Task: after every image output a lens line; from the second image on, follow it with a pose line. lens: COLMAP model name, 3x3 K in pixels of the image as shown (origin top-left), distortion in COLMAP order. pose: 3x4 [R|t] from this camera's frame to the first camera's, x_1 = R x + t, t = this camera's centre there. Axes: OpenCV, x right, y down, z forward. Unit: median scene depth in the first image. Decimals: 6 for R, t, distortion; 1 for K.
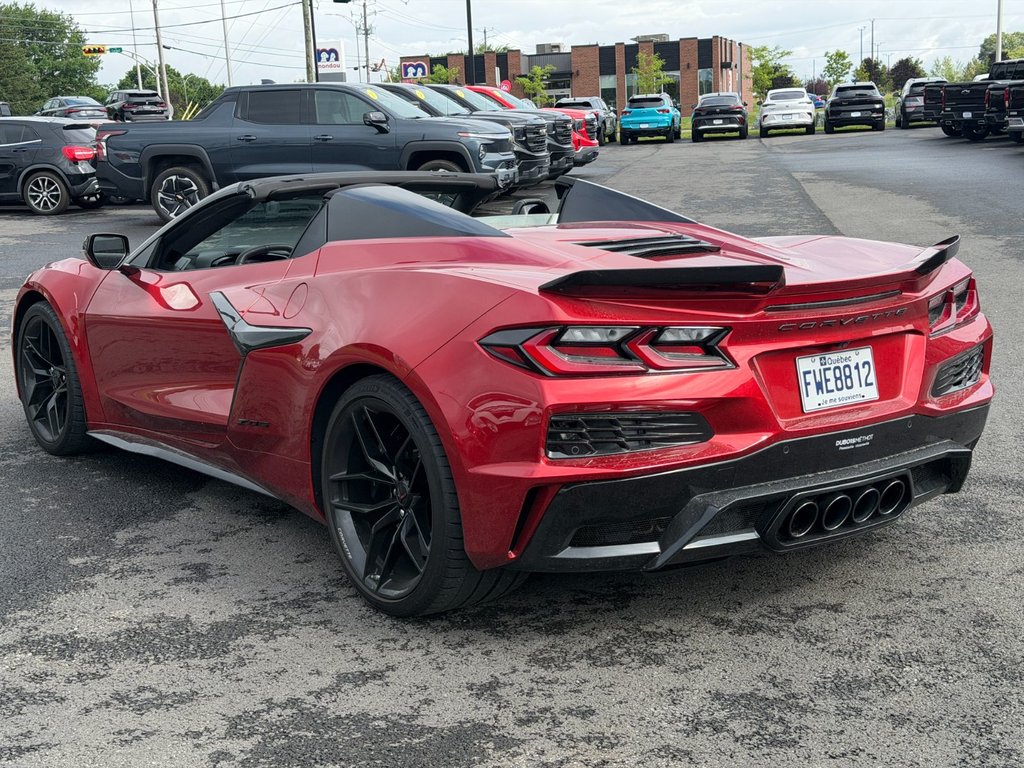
lens RADIAL K [[1421.2, 0, 512.0], [0, 1421.2, 384.0], [0, 0, 1]] dist [0.164451, -0.284959]
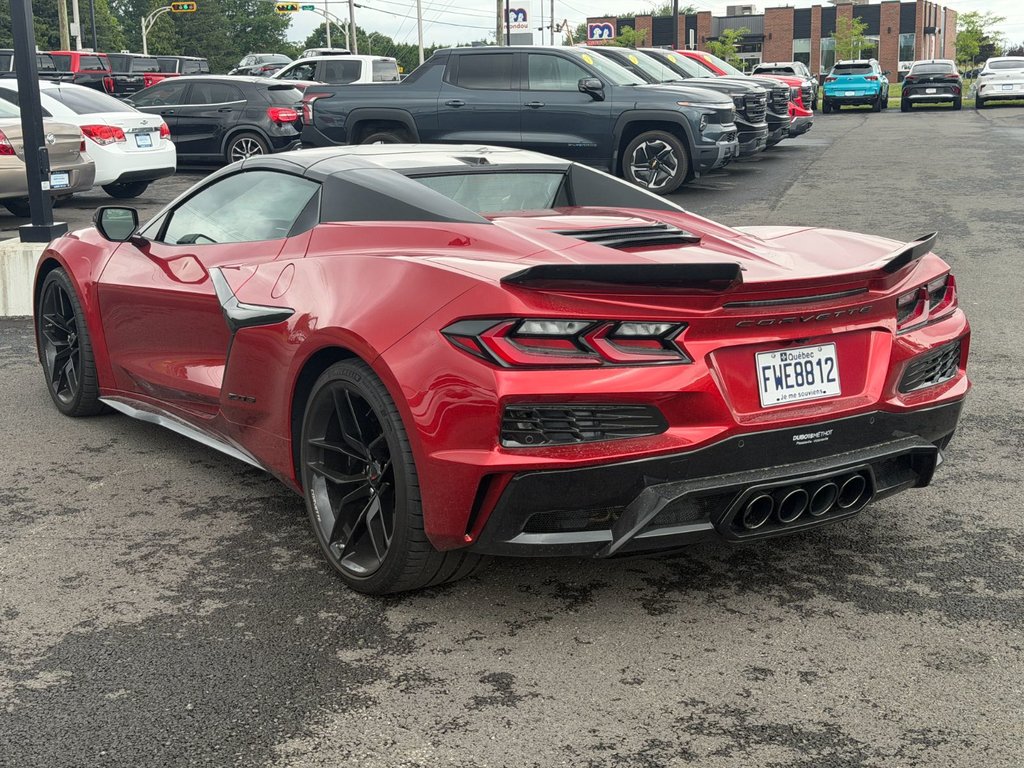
lens RADIAL K [[1421.2, 0, 512.0], [0, 1421.2, 384.0], [0, 0, 1]] dist [0.164451, -0.284959]
pose [[0.998624, 0.027312, -0.044761, 0.069901], [-0.026069, 0.999265, 0.028115, -0.020110], [0.045496, -0.026910, 0.998602, -0.023421]]
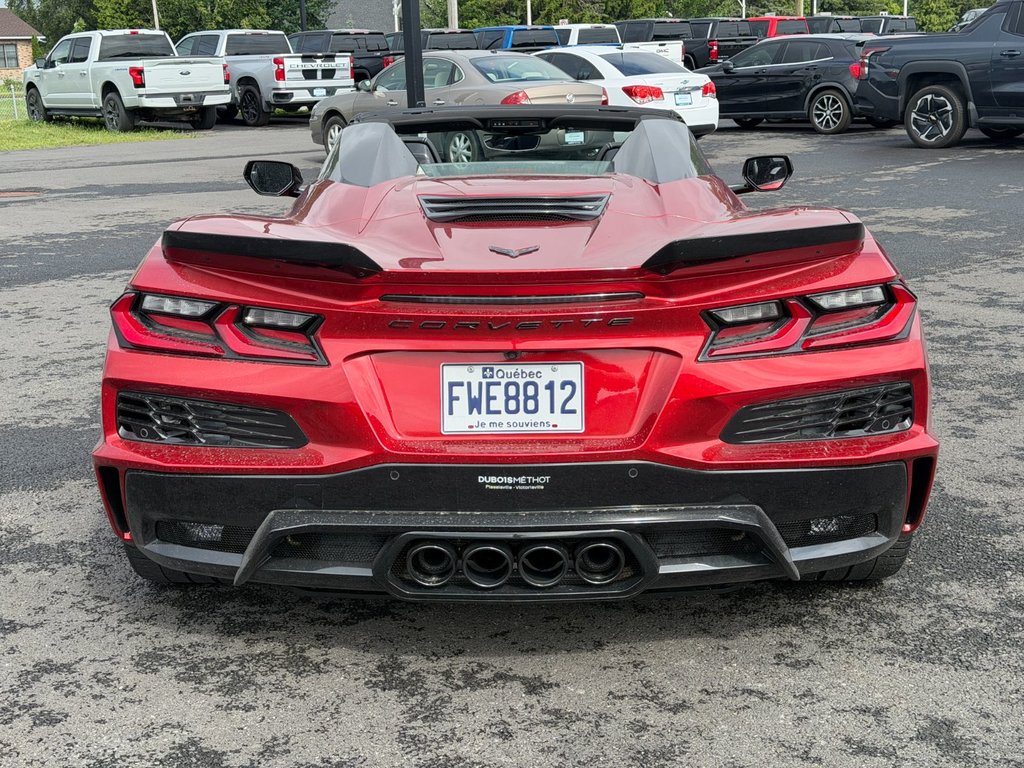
lens RADIAL K [[1421.2, 0, 512.0], [0, 1421.2, 384.0], [0, 0, 1]] dist [0.164451, -0.284959]
pose [[0.796656, 0.139861, -0.588029, 0.679124], [-0.105600, 0.990104, 0.092426, -0.082281], [0.595137, -0.011536, 0.803542, 0.381927]]
